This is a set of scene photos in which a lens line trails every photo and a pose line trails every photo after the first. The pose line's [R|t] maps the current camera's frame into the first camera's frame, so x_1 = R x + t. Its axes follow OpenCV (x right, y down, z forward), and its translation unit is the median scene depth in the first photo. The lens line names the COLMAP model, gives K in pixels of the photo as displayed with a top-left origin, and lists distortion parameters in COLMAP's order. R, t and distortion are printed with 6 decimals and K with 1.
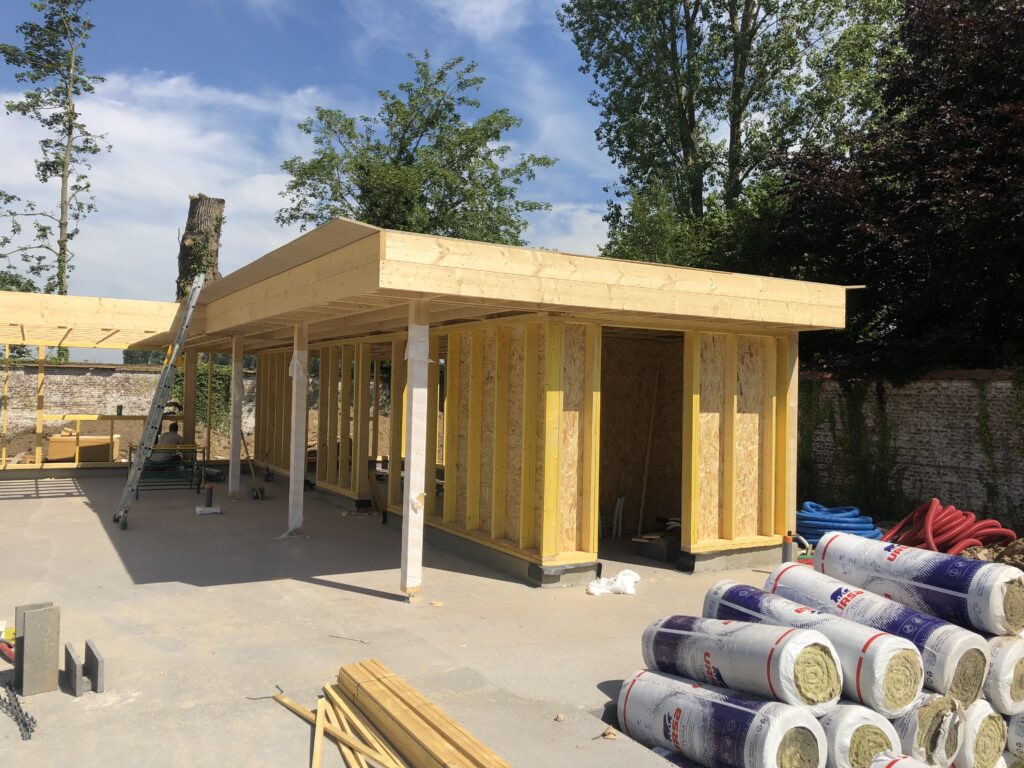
lens RADIAL K [[831.3, 0, 515.7], [0, 831.3, 380.3], [0, 0, 1]] dist [0.054721, -0.020684]
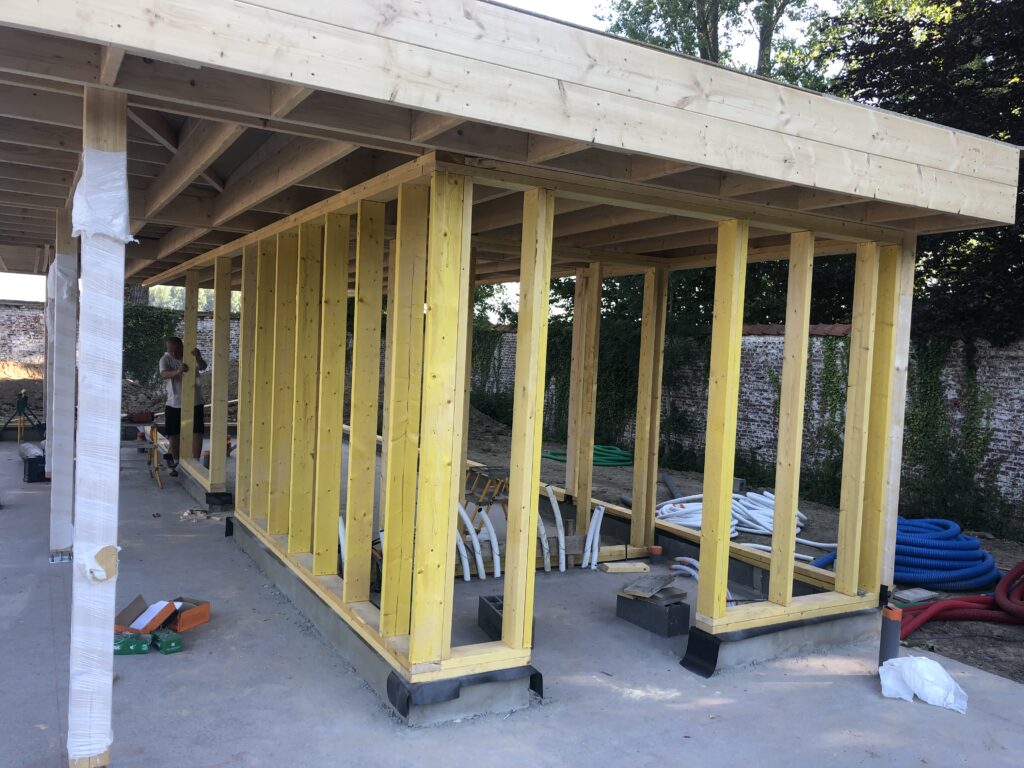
lens RADIAL K [[831.3, 0, 504.2], [0, 831.3, 387.4], [0, 0, 1]] dist [0.054721, -0.020684]
pose [[0.999542, 0.024520, -0.017714, 0.077308], [-0.023434, 0.997977, 0.059104, 0.017516], [0.019127, -0.058662, 0.998095, 0.448554]]
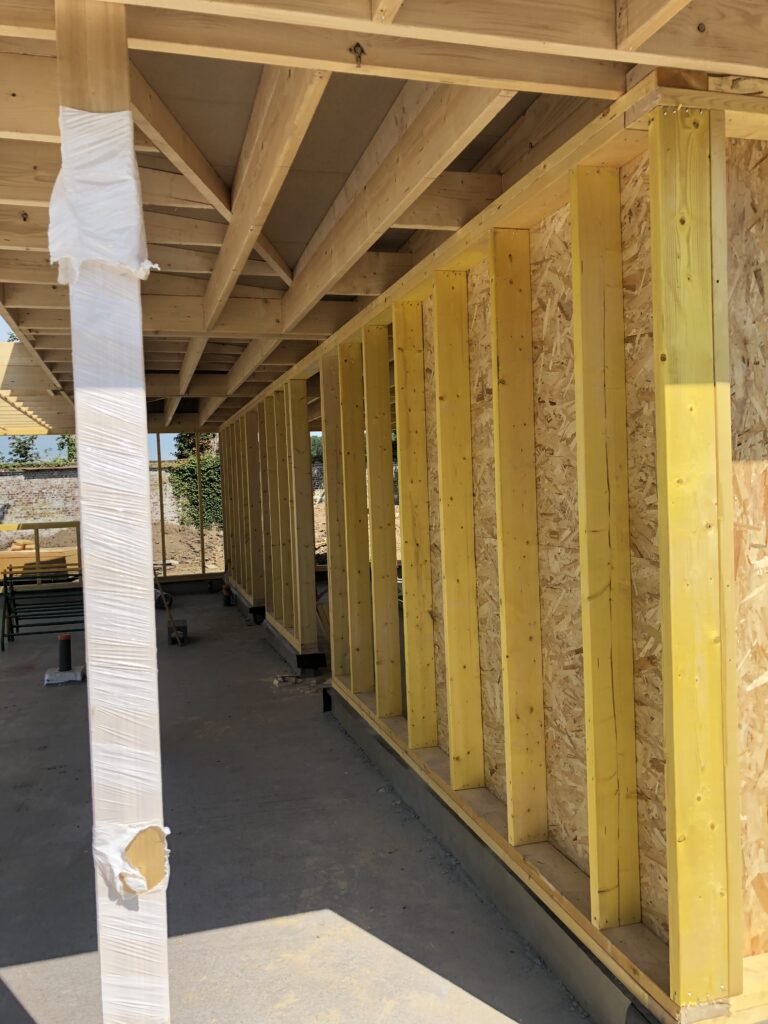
lens RADIAL K [[831.3, 0, 378.8], [0, 831.3, 504.9], [0, 0, 1]] dist [0.054721, -0.020684]
pose [[0.968068, -0.051725, -0.245292, 0.011428], [0.062656, 0.997350, 0.036965, 0.030040], [0.242730, -0.051153, 0.968744, 0.618887]]
